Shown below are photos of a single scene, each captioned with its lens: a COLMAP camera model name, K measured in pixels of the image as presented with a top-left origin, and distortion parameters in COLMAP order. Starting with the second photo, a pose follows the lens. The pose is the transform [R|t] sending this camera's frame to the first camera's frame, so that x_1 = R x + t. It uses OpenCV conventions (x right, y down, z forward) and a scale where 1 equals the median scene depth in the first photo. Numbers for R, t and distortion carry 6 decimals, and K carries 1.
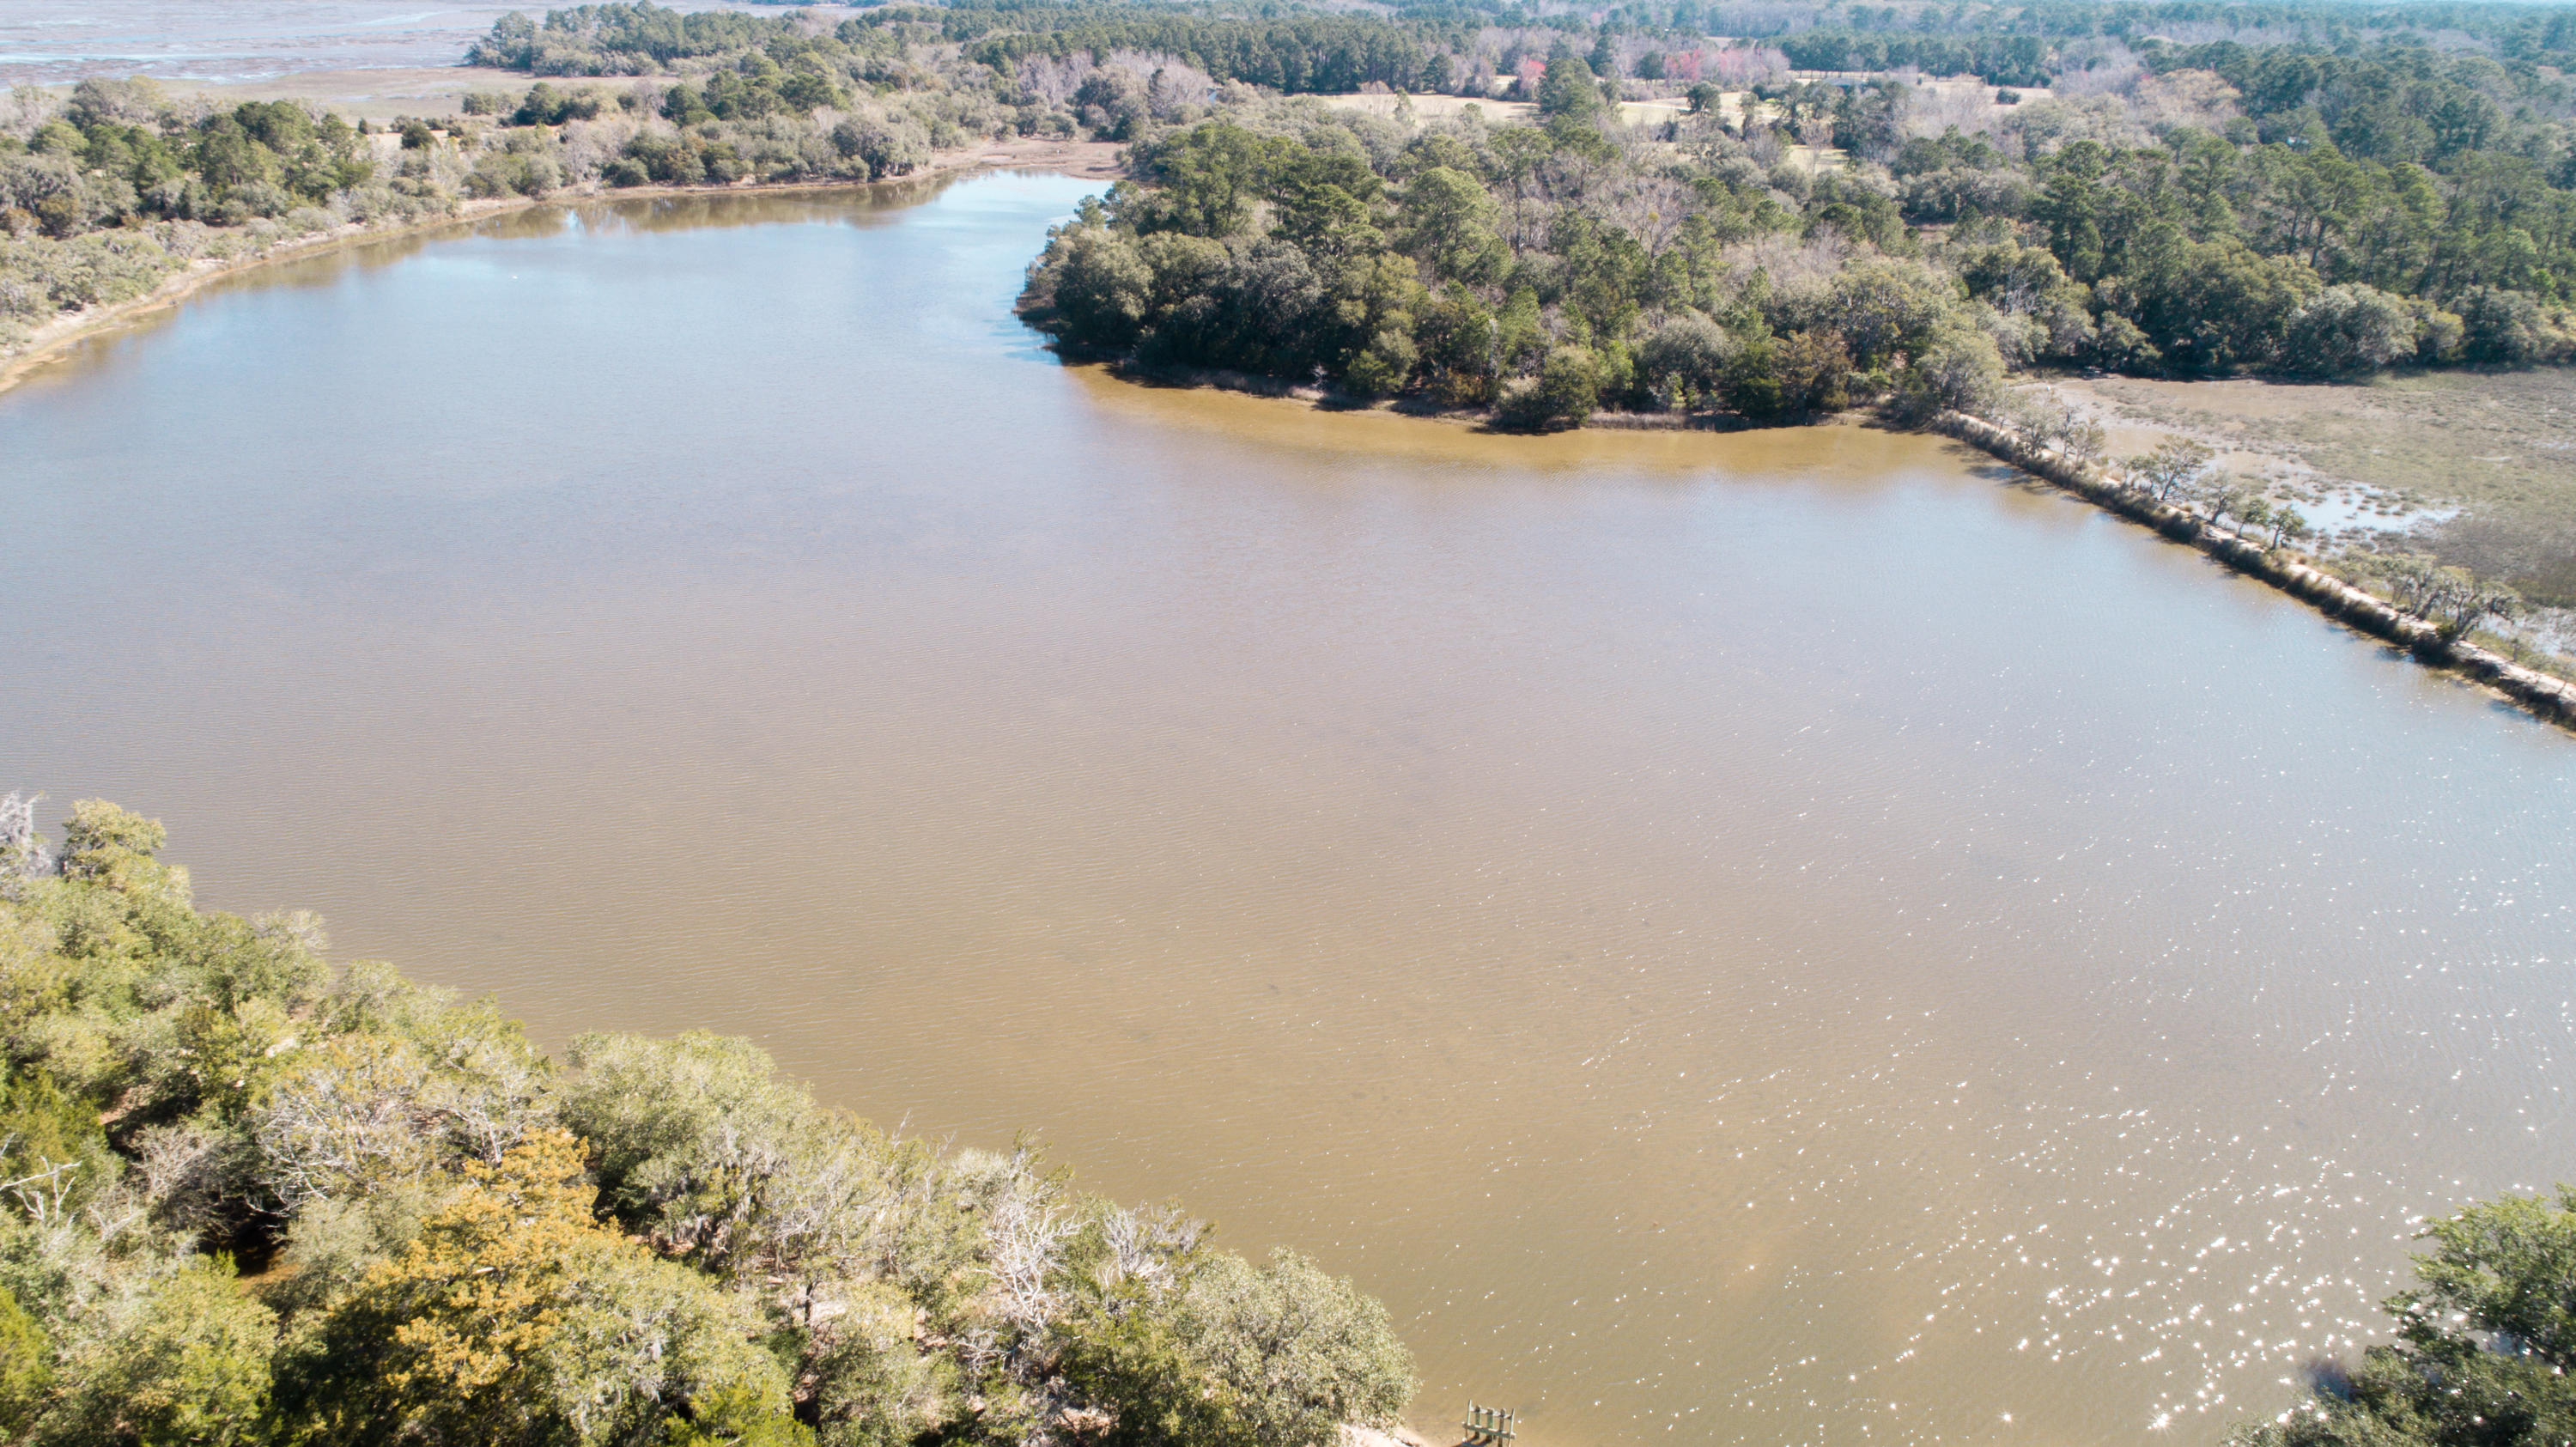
lens RADIAL K [[1706.2, 0, 1283.5], [0, 1706.2, 706.6], [0, 0, 1]] dist [-0.022945, 0.010589]
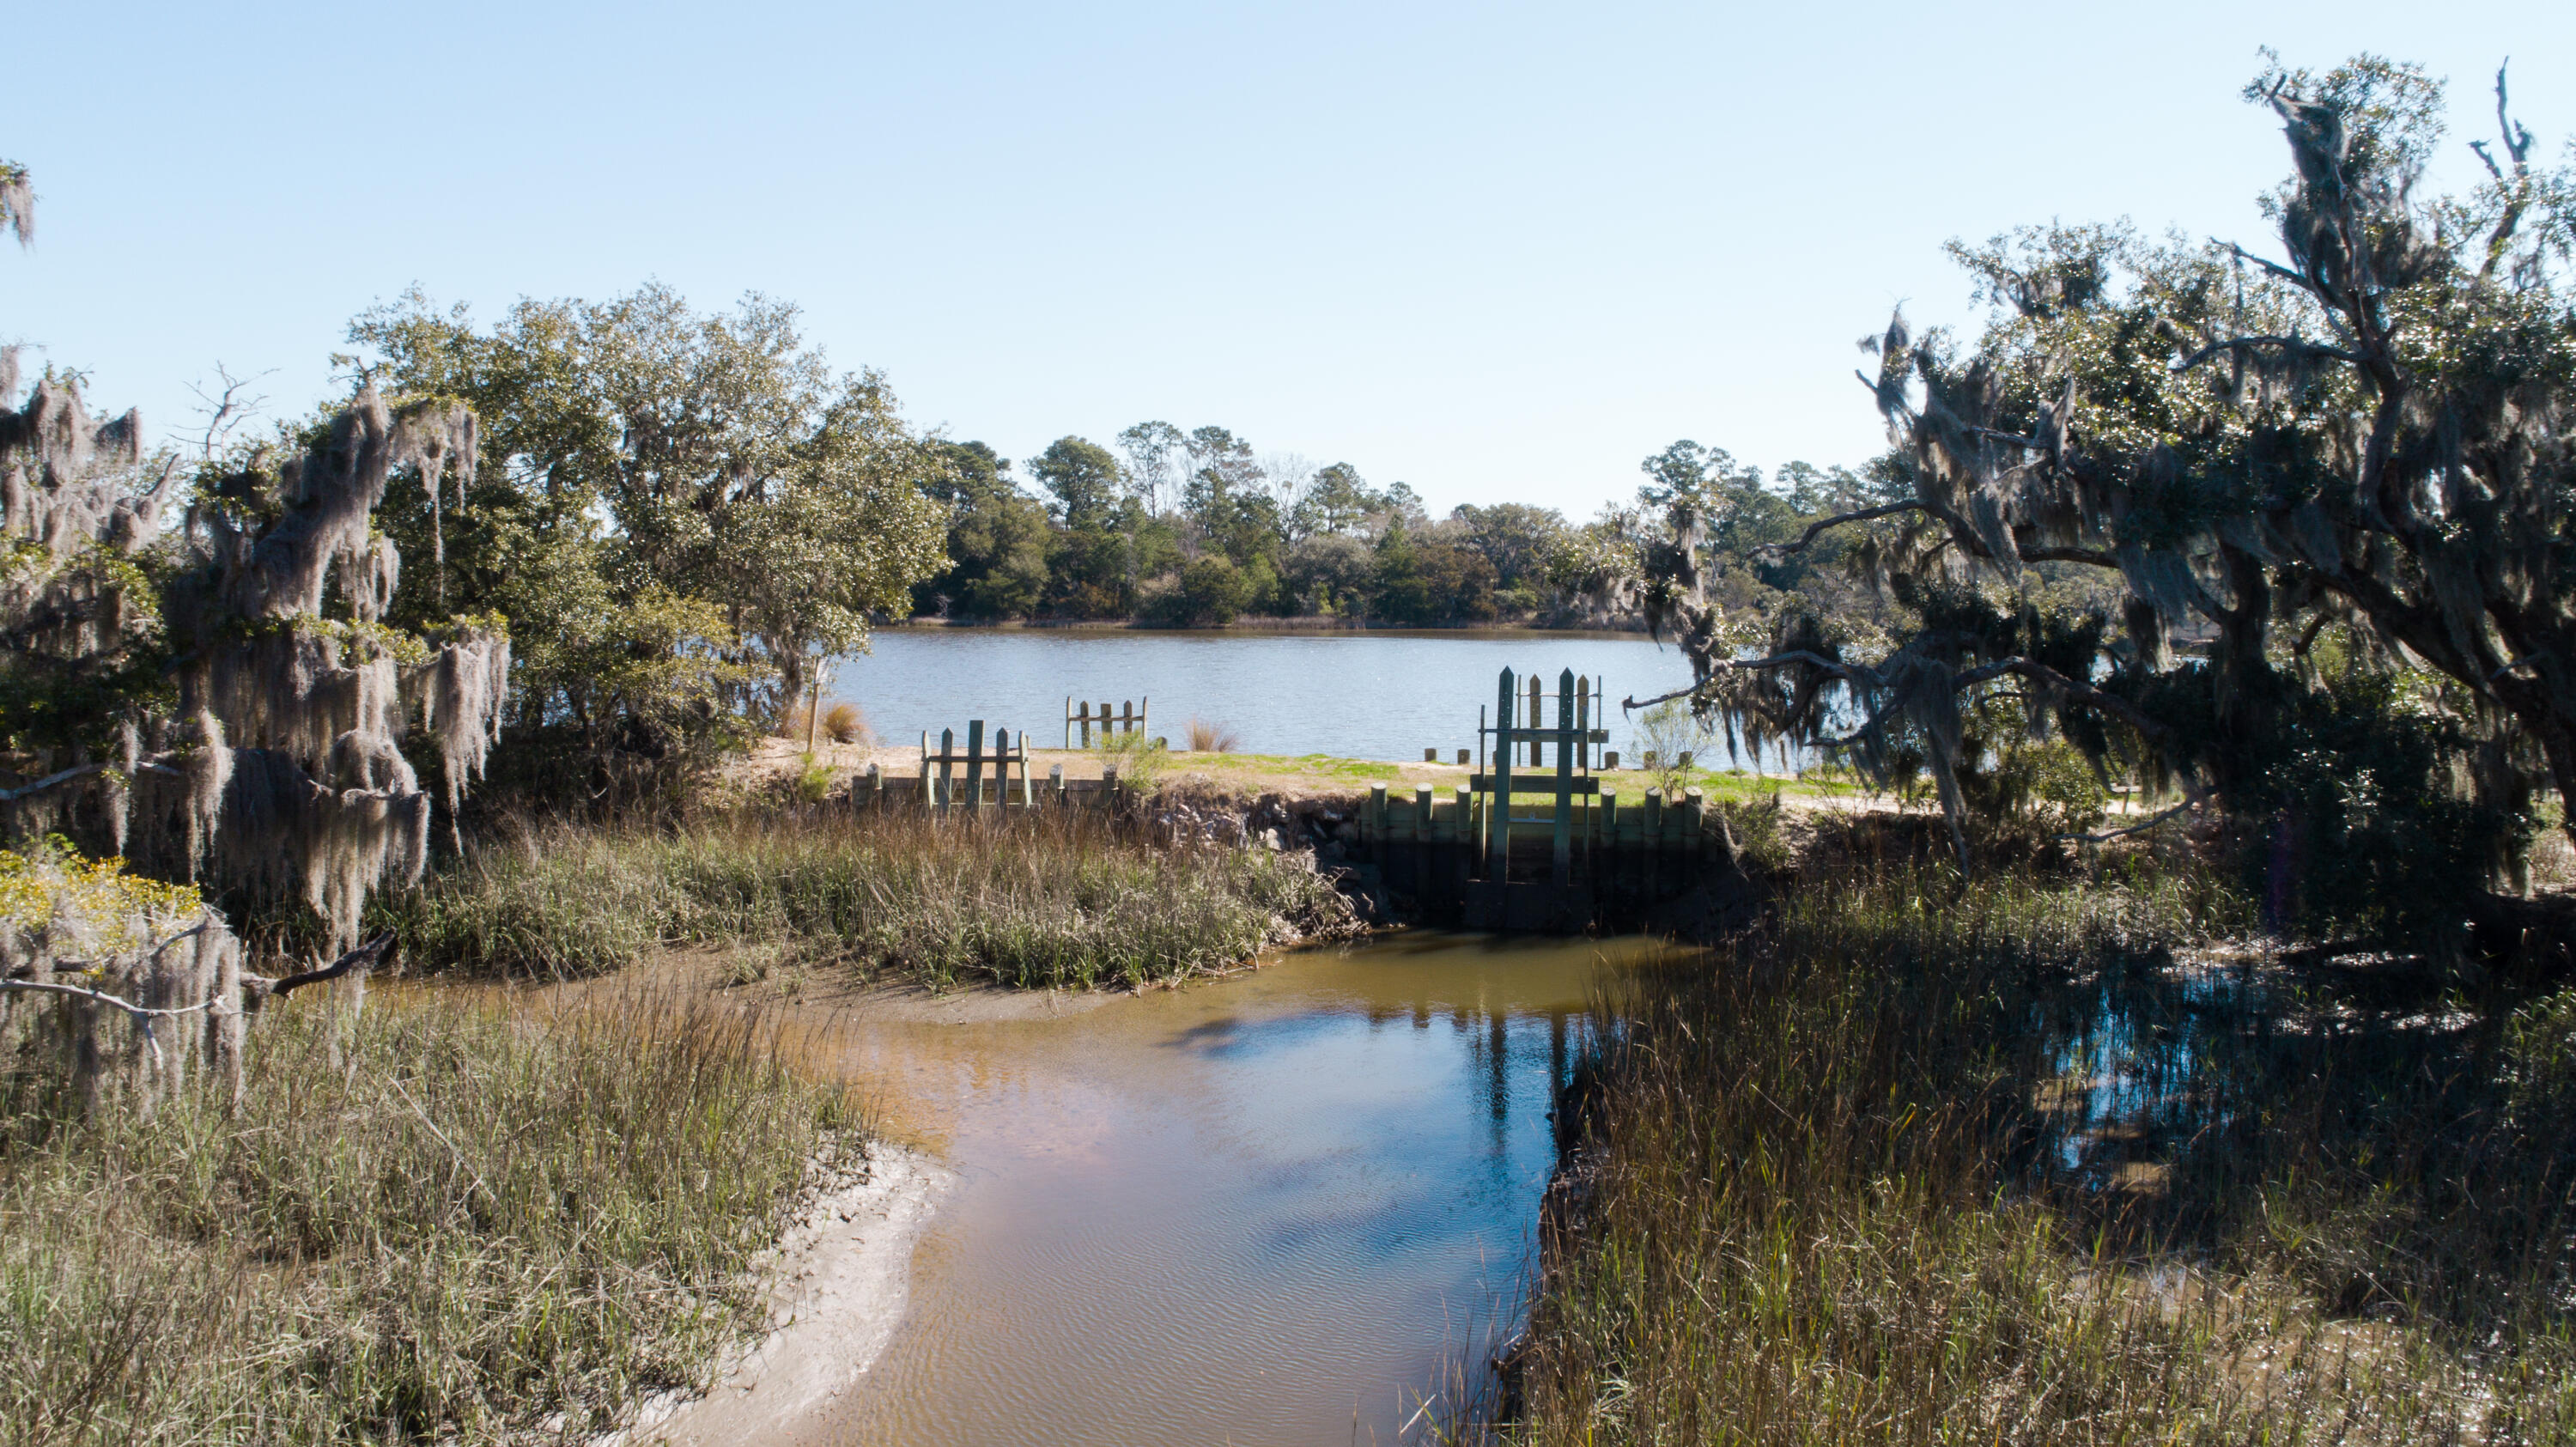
lens RADIAL K [[1706.2, 0, 1283.4], [0, 1706.2, 731.8], [0, 0, 1]] dist [-0.022945, 0.010589]
pose [[0.980529, -0.016724, 0.195661, 0.018230], [0.078592, 0.946511, -0.312953, 0.162915], [-0.179962, 0.322236, 0.929396, 0.124201]]
